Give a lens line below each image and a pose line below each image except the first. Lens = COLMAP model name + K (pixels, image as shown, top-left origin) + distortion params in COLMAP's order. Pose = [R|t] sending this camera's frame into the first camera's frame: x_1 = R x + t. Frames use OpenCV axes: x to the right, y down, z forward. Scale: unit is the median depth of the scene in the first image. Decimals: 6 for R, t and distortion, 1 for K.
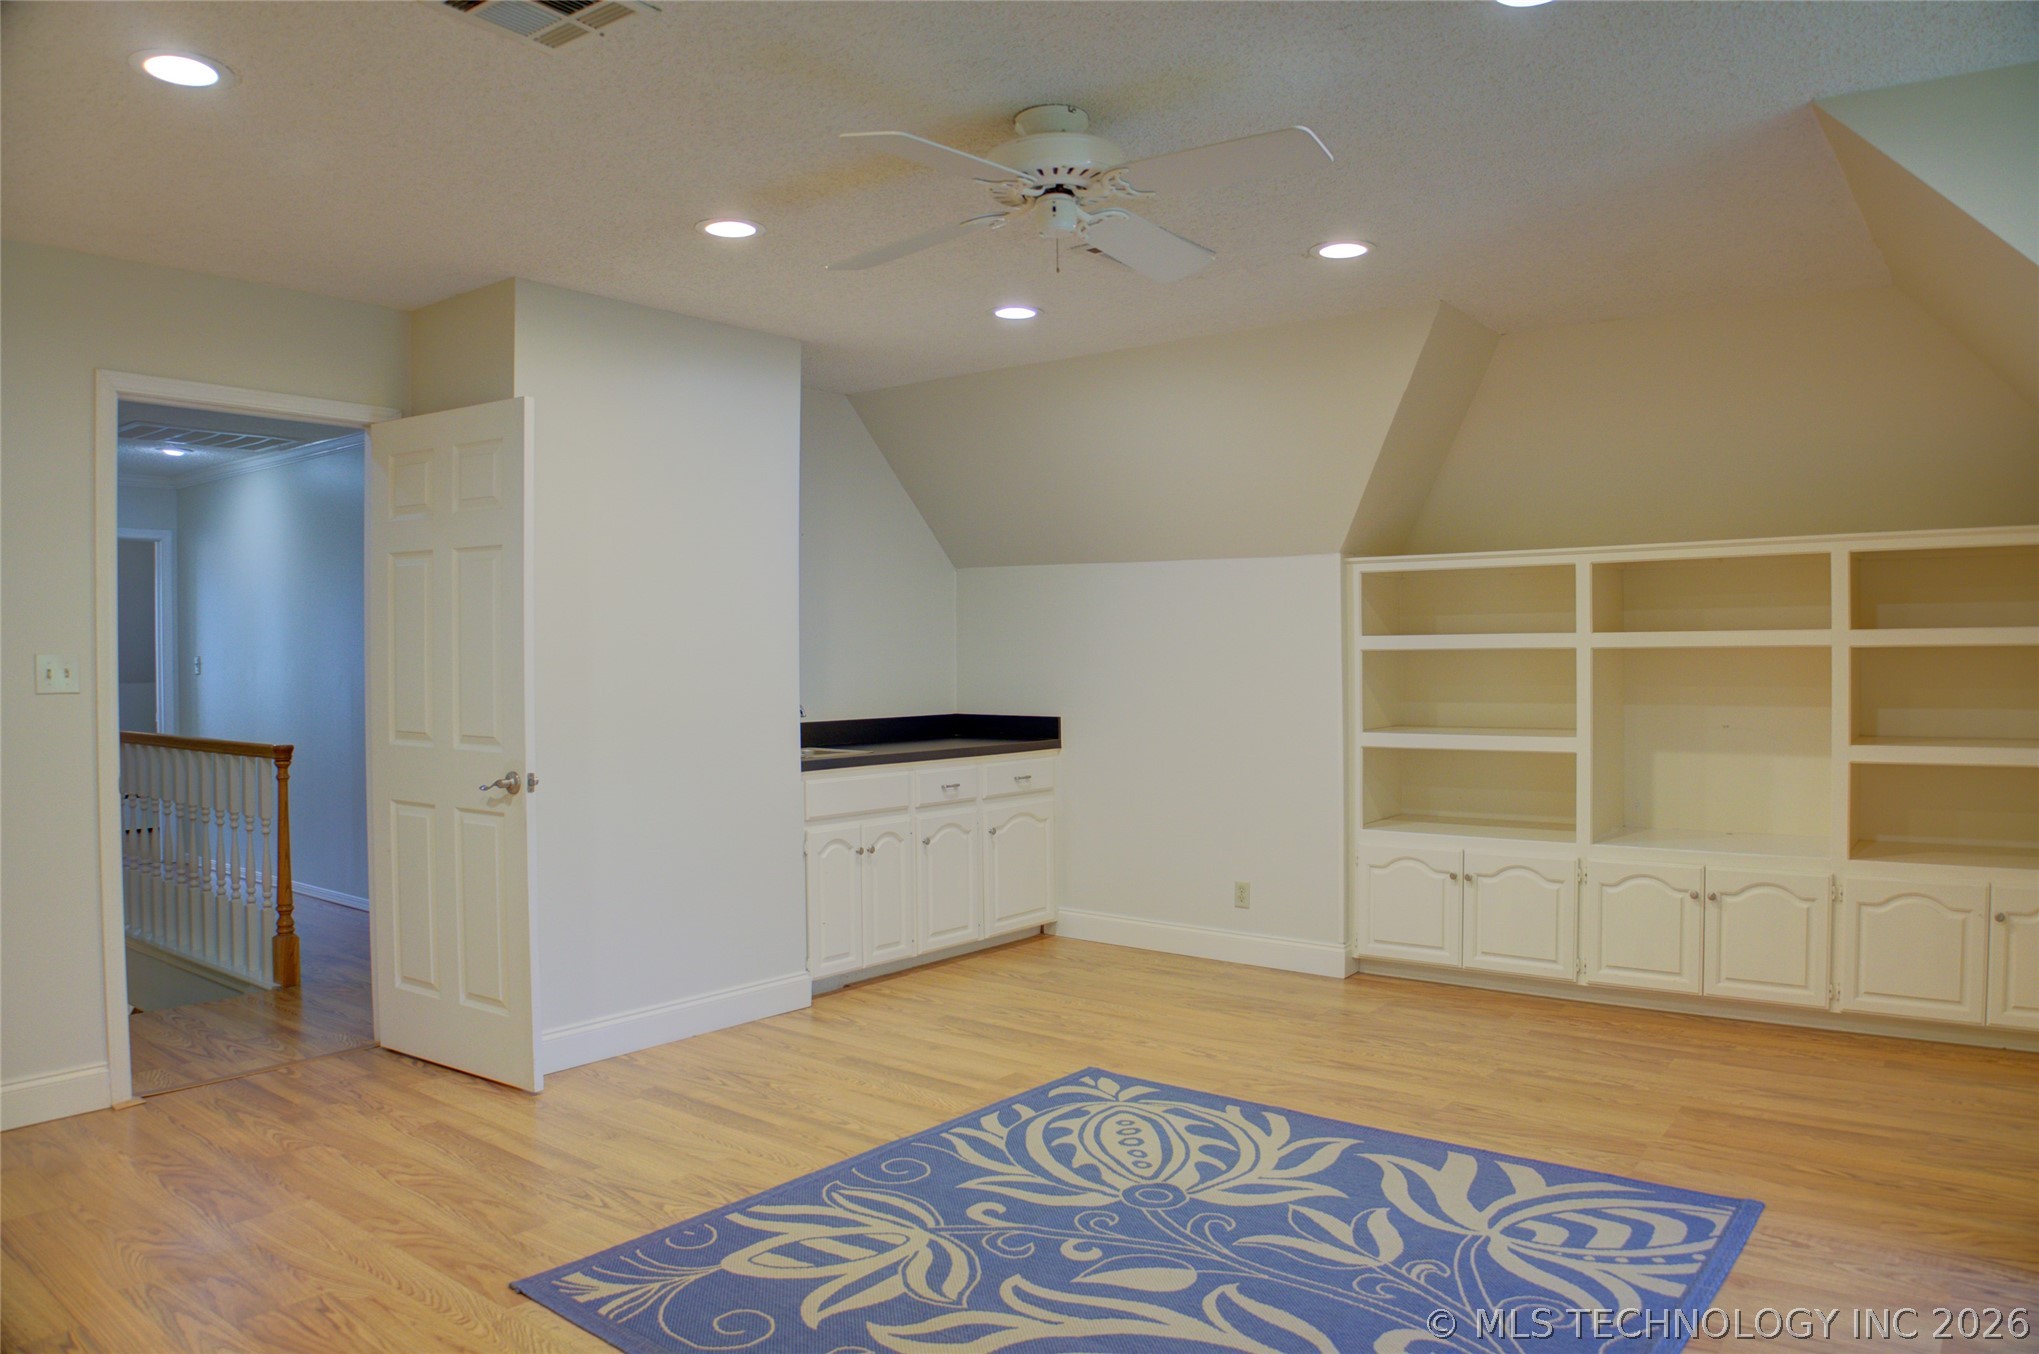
lens RADIAL K [[1367.8, 0, 1019.5], [0, 1367.8, 677.0], [0, 0, 1]] dist [-0.146302, 0.056693]
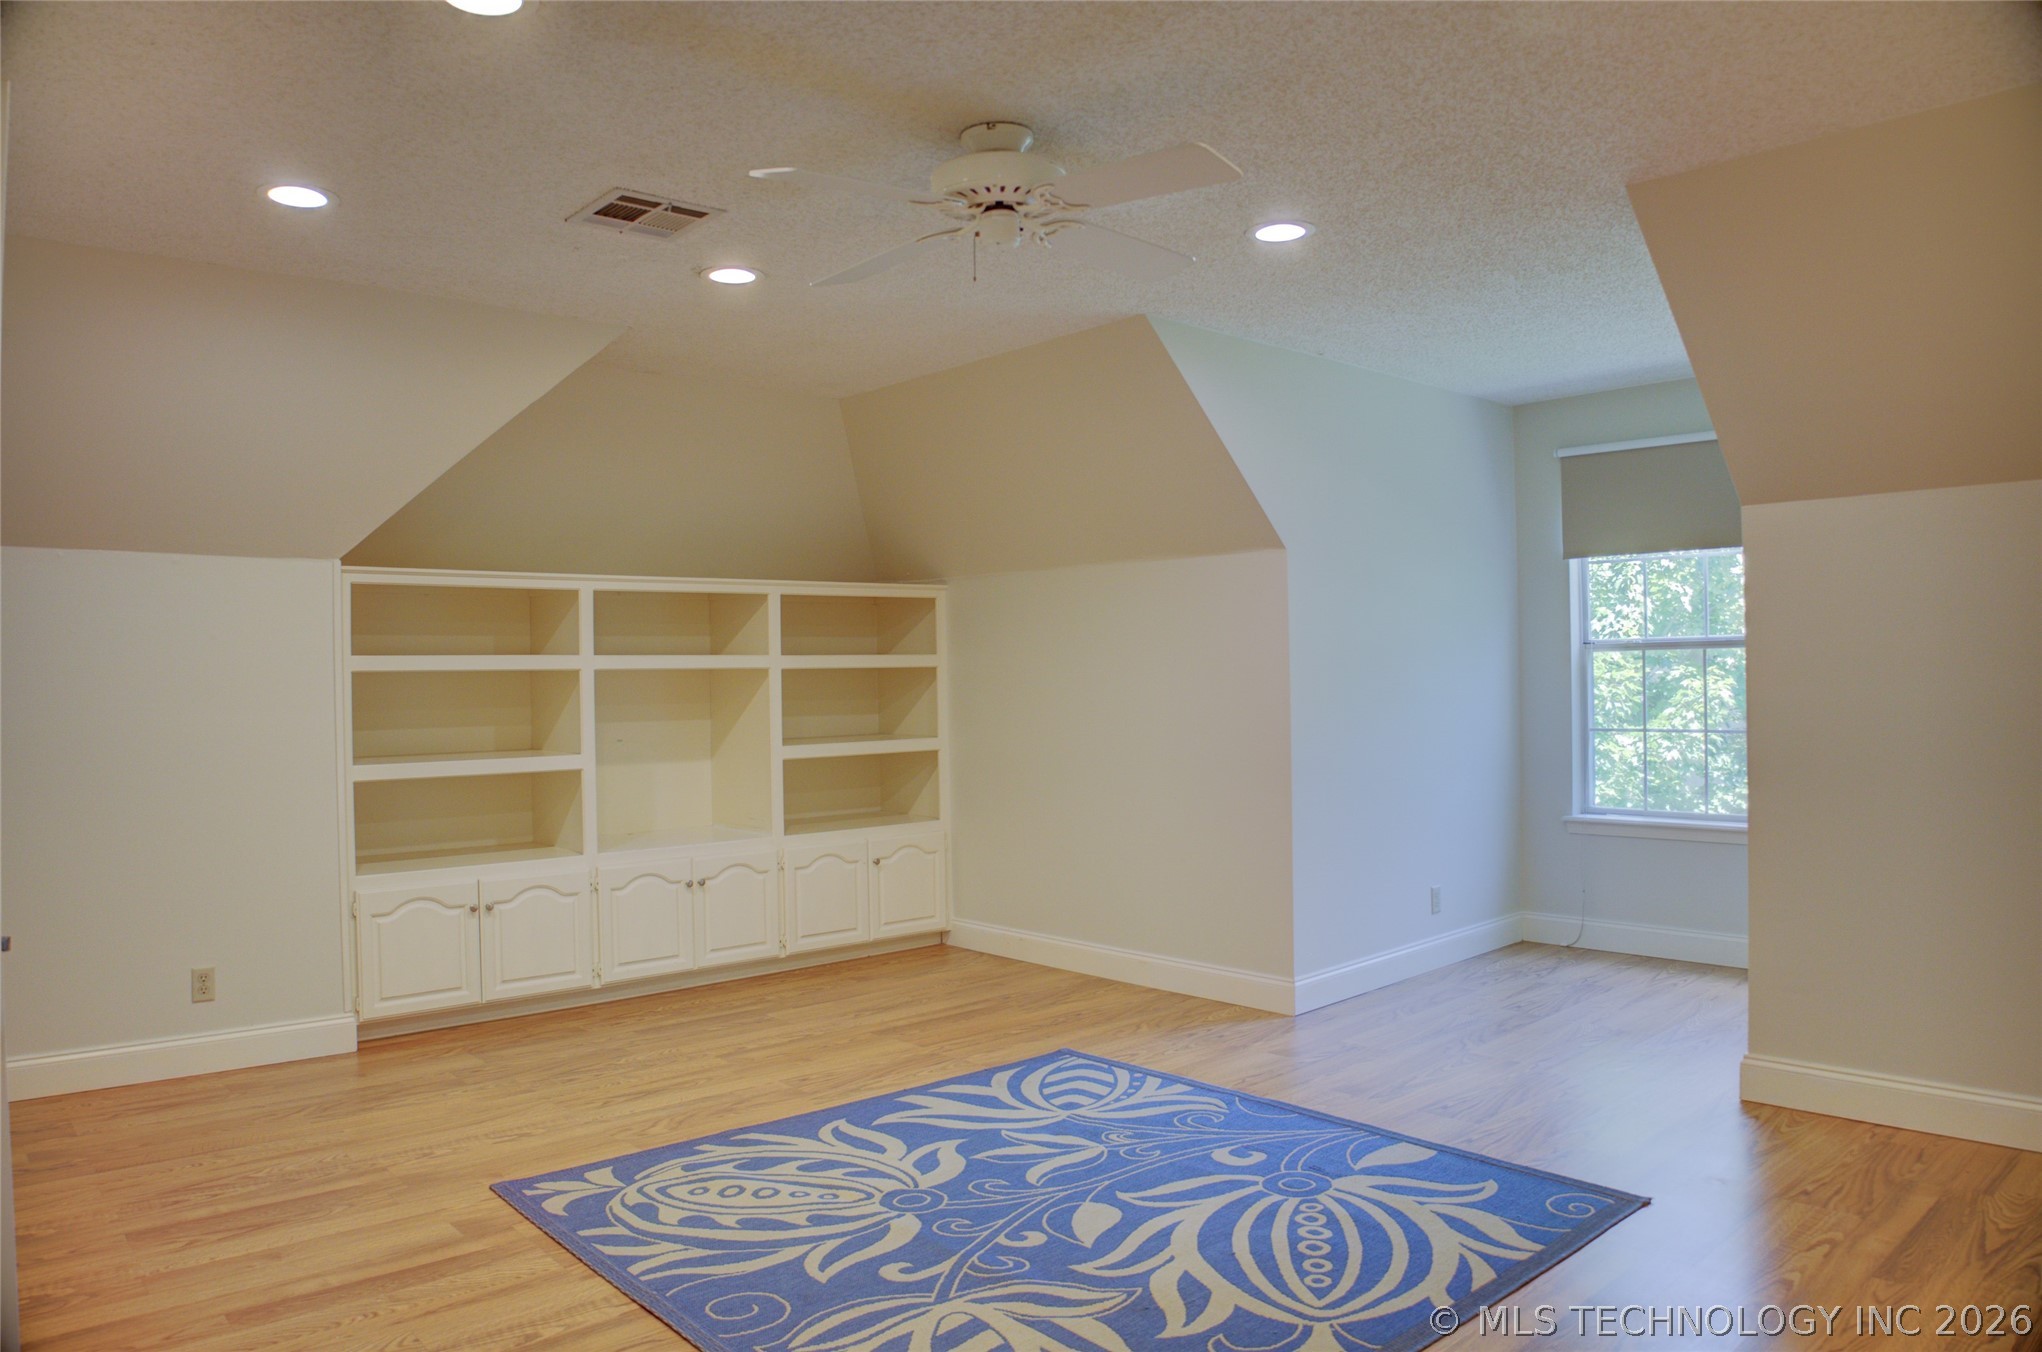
lens RADIAL K [[1340.4, 0, 1021.0], [0, 1340.4, 676.0], [0, 0, 1]] dist [-0.088857, 0.003321]
pose [[0.175324, 0.010660, 0.984453, -0.779780], [0.018037, 0.999739, -0.014037, 0.002562], [-0.984346, 0.020218, 0.175086, 0.647376]]
